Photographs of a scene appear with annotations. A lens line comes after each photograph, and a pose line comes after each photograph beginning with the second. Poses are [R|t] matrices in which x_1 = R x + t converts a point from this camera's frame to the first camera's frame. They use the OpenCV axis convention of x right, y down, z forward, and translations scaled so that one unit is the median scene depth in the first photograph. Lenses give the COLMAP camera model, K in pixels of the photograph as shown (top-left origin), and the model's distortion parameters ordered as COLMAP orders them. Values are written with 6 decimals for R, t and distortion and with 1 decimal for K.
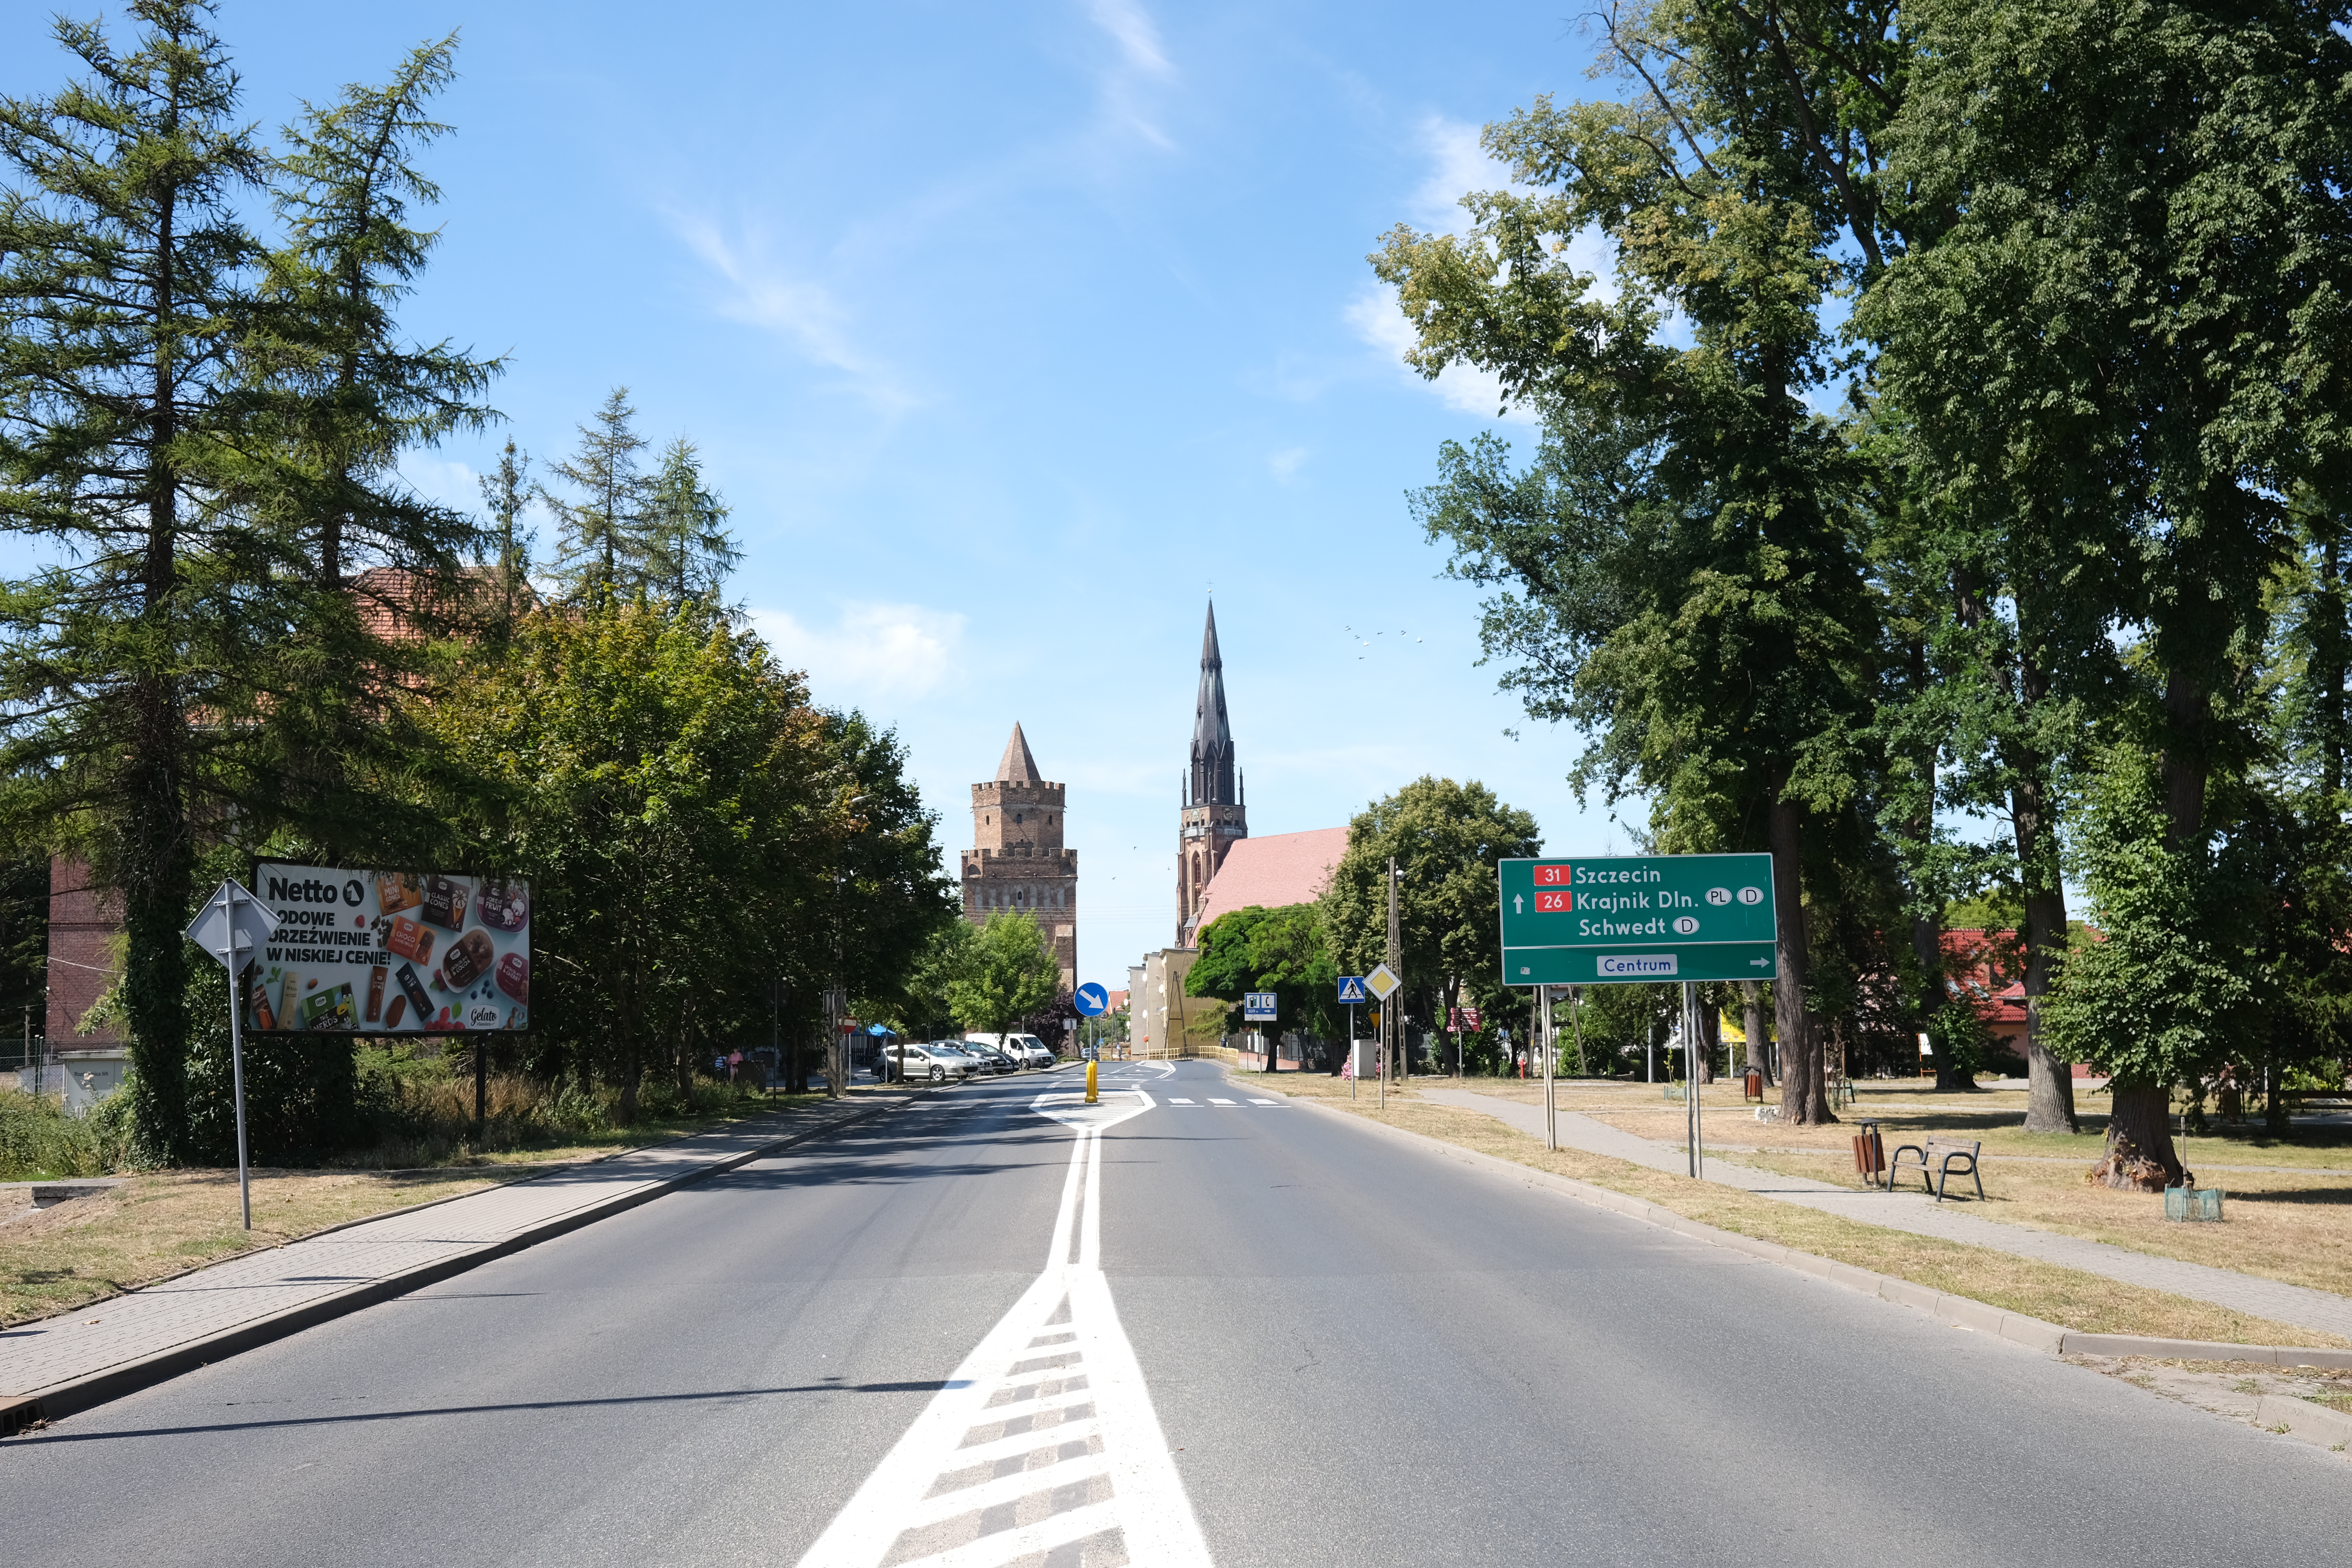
lens RADIAL K [[2565.3, 0, 1176.6], [0, 2565.3, 786.7], [0, 0, 1]] dist [0.061755, 0.000000]
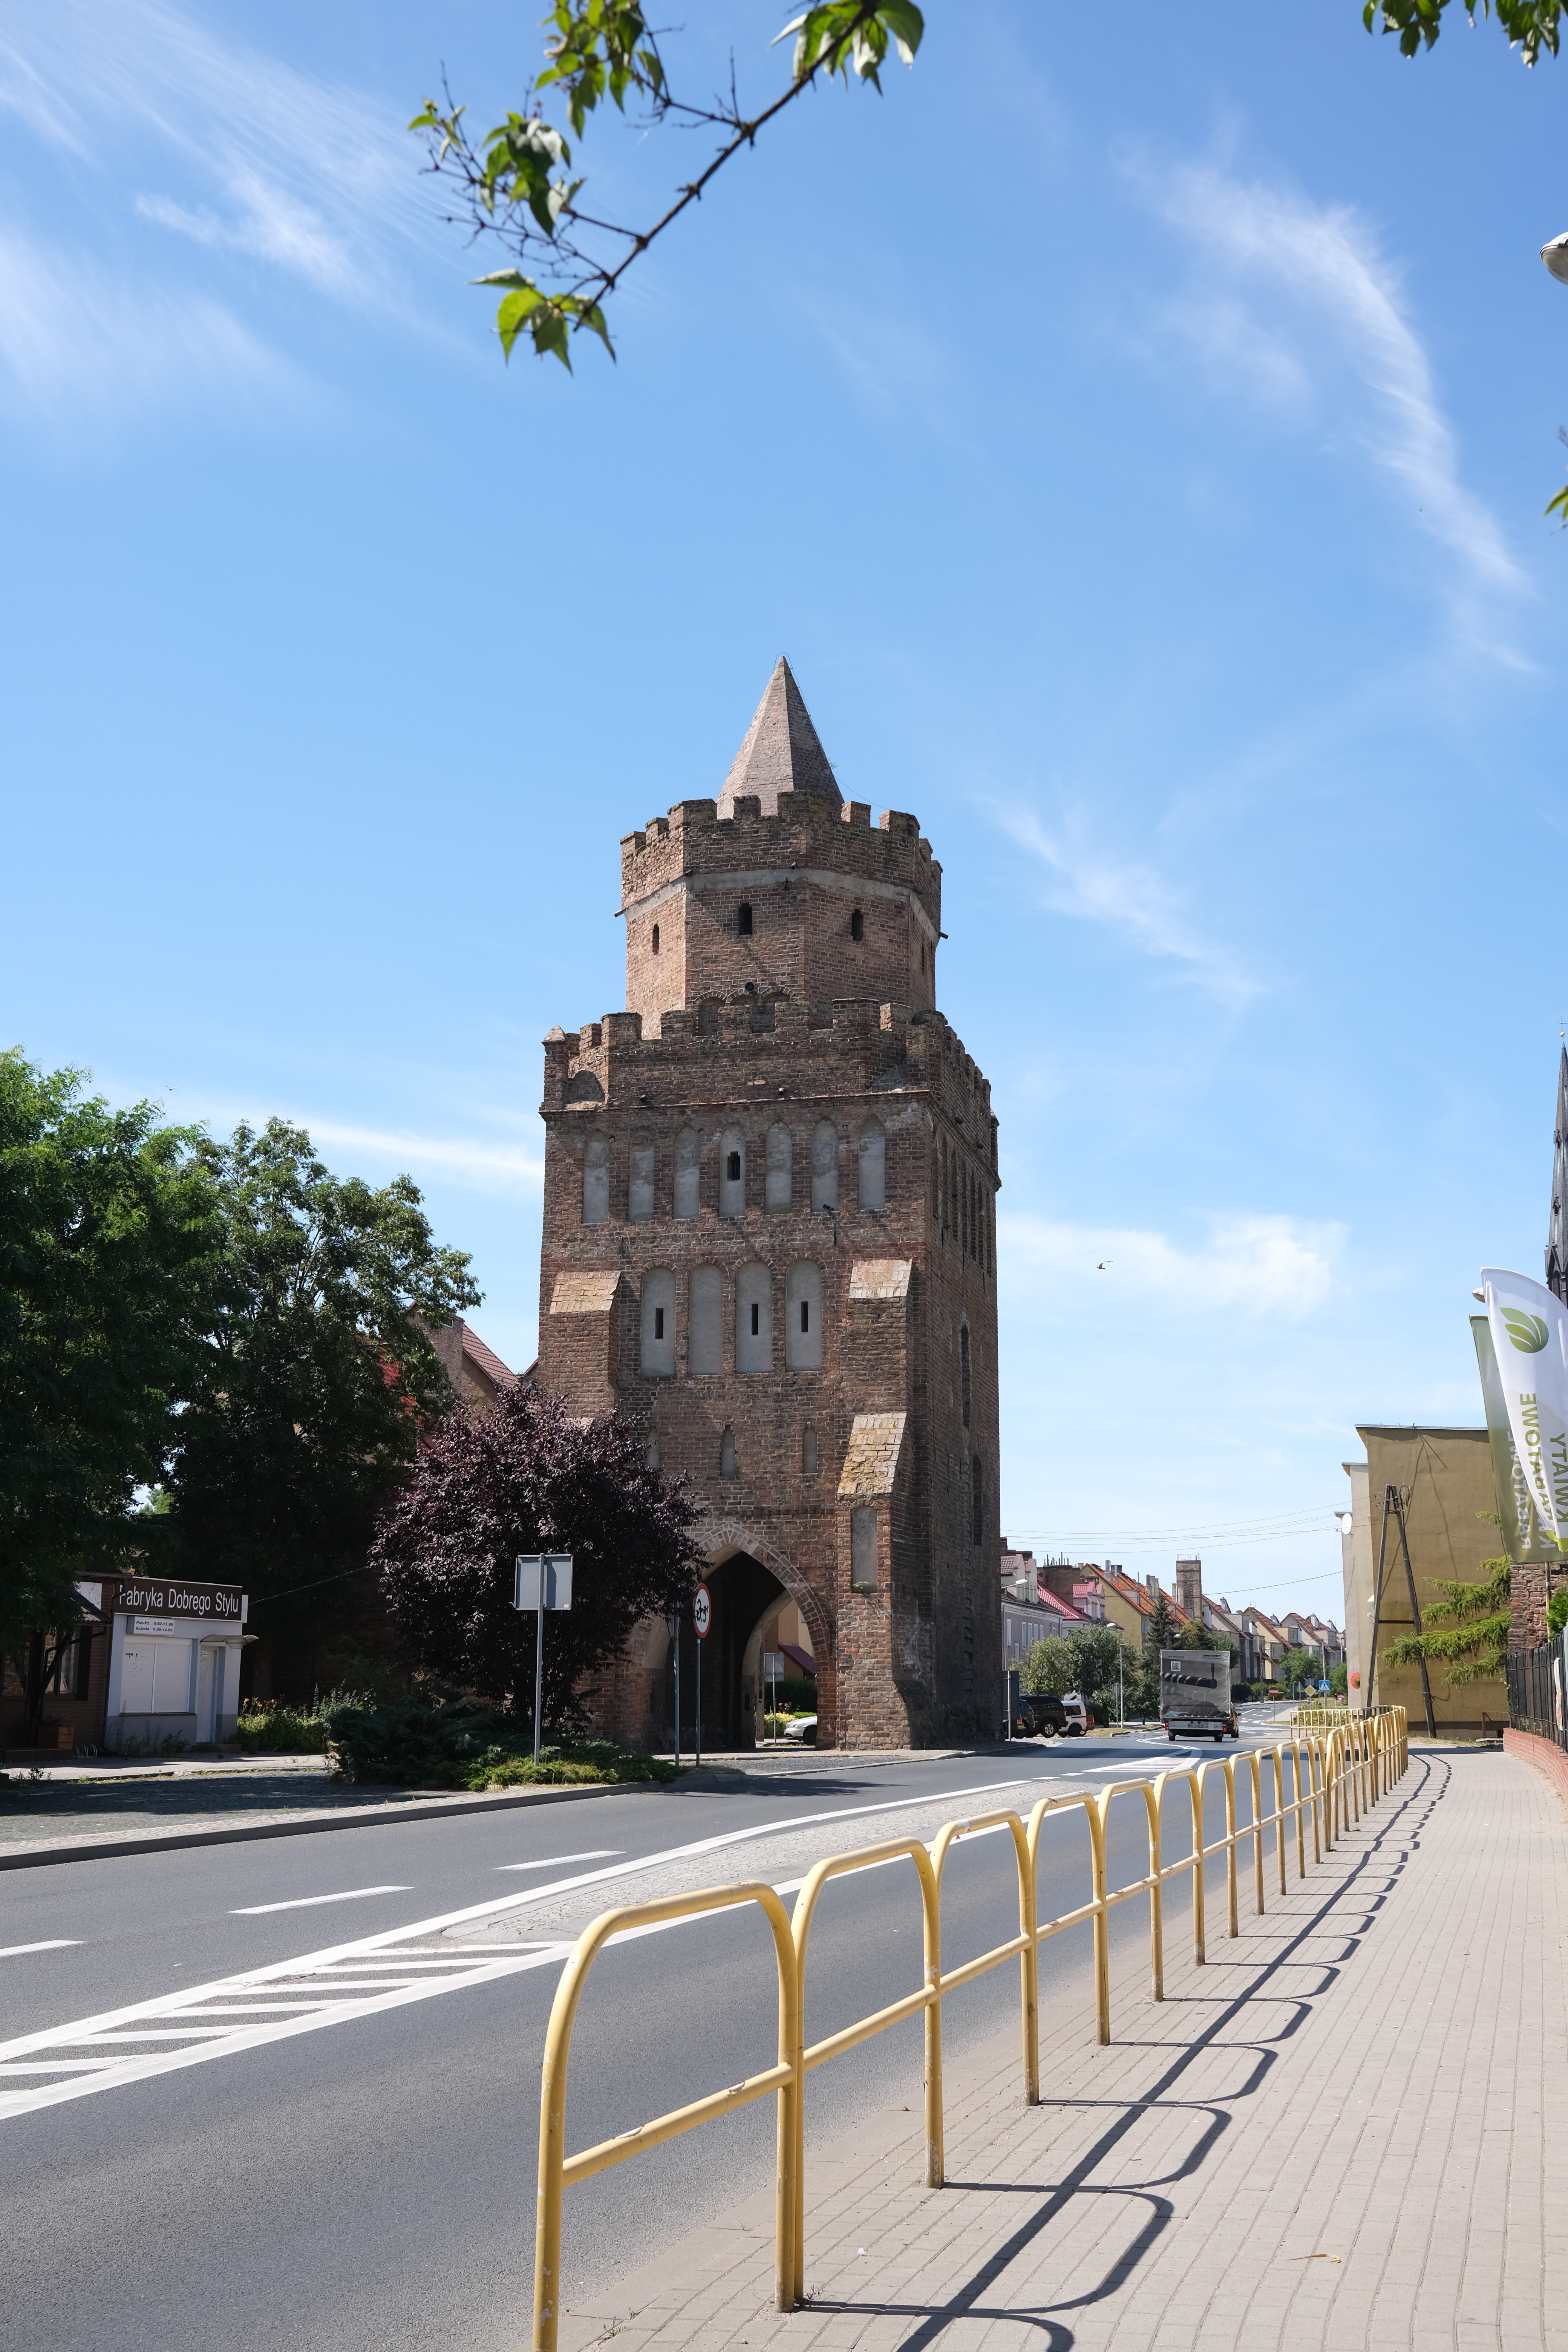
lens RADIAL K [[2565.3, 0, 830.4], [0, 2565.3, 1177.1], [0, 0, 1]] dist [0.061755, 0.000000]
pose [[0.960747, -0.040281, -0.274488, 0.029698], [0.013697, 0.995084, -0.098087, 0.072072], [0.277089, 0.090477, 0.956575, 0.717241]]
